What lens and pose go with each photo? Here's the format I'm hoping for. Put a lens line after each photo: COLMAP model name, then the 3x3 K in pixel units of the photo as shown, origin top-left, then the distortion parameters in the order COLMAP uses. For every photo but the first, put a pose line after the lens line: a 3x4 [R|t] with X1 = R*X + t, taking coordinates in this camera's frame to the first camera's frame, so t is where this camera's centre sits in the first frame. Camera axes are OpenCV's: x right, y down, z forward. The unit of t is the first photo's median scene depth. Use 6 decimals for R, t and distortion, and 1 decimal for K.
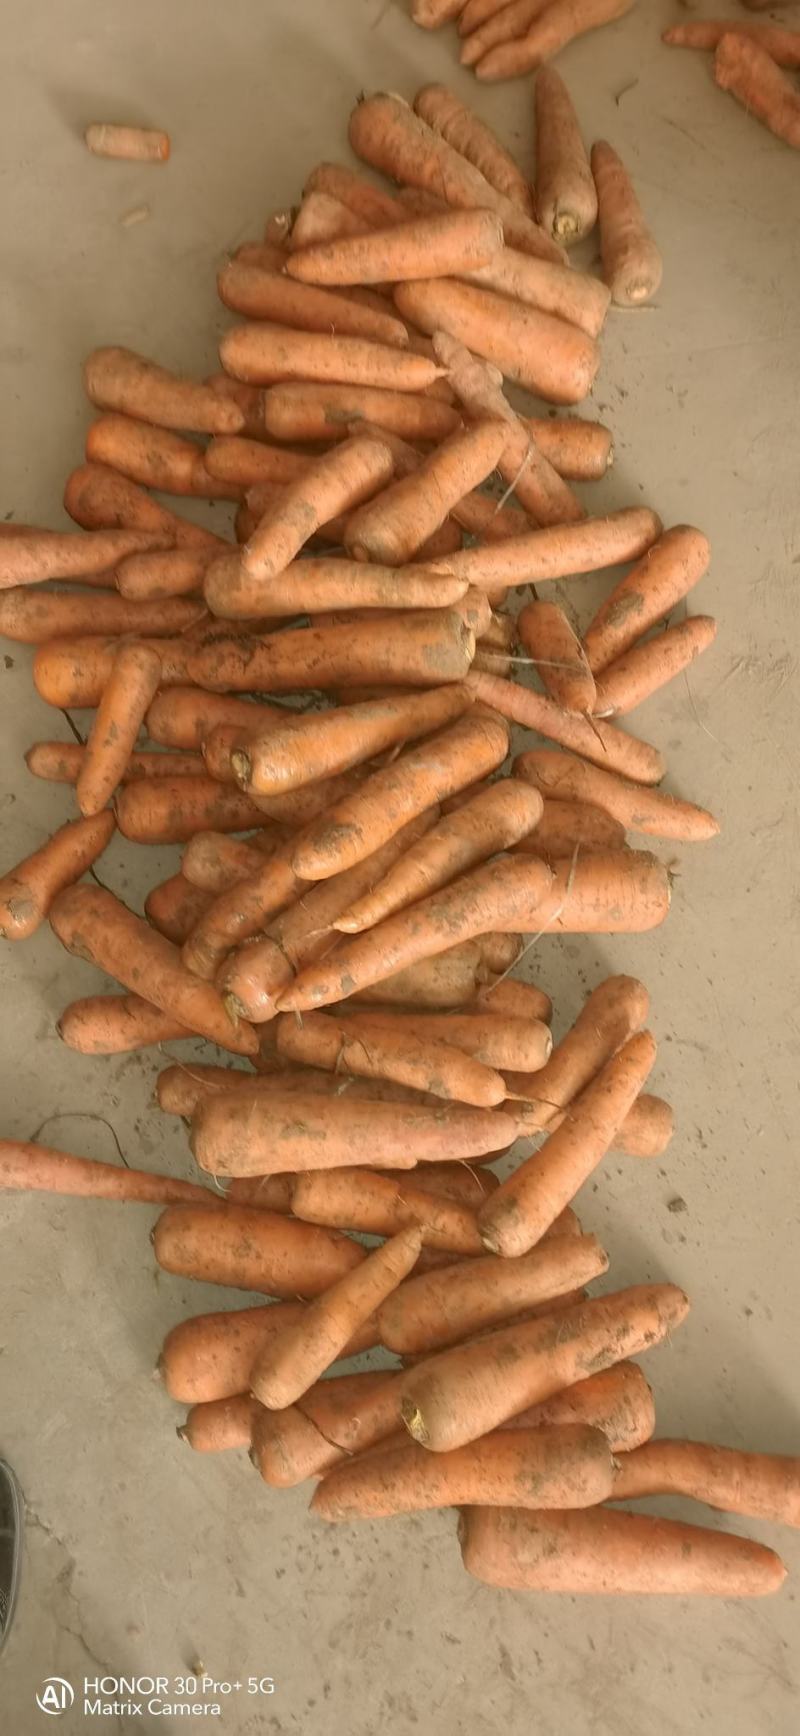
lens RADIAL K [[1394.2, 0, 400.0], [0, 1394.2, 868.0], [0, 0, 1]] dist [0.259484, -0.378546]
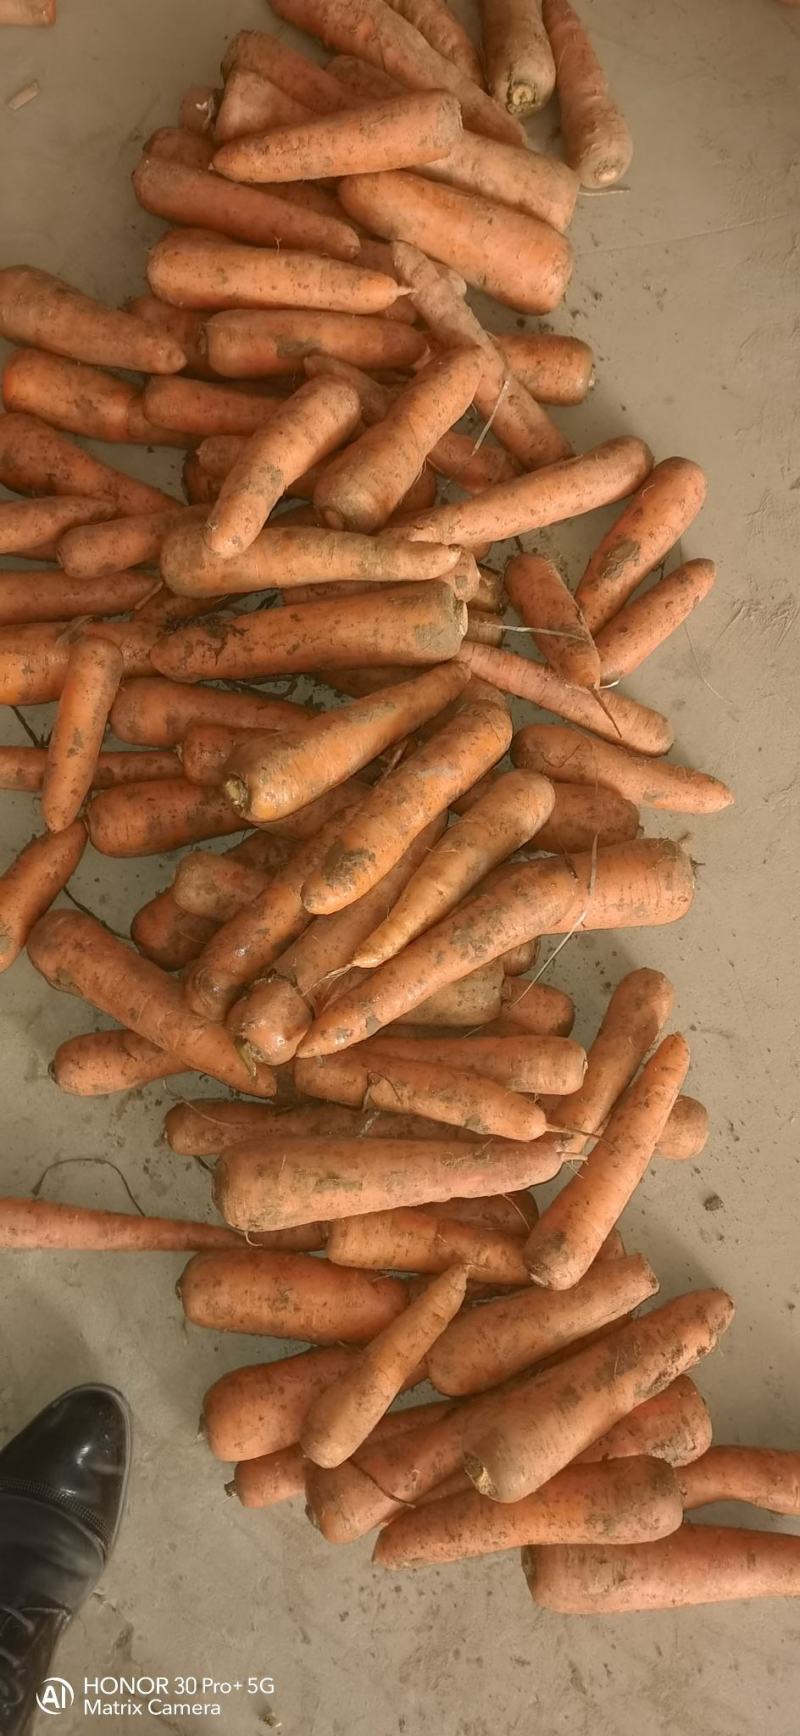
lens RADIAL K [[1394.2, 0, 400.0], [0, 1394.2, 868.0], [0, 0, 1]] dist [0.259484, -0.378546]
pose [[0.994681, -0.069052, 0.076431, -0.075380], [0.057674, 0.988159, 0.142183, -0.136902], [-0.085344, -0.137018, 0.986885, 0.081535]]
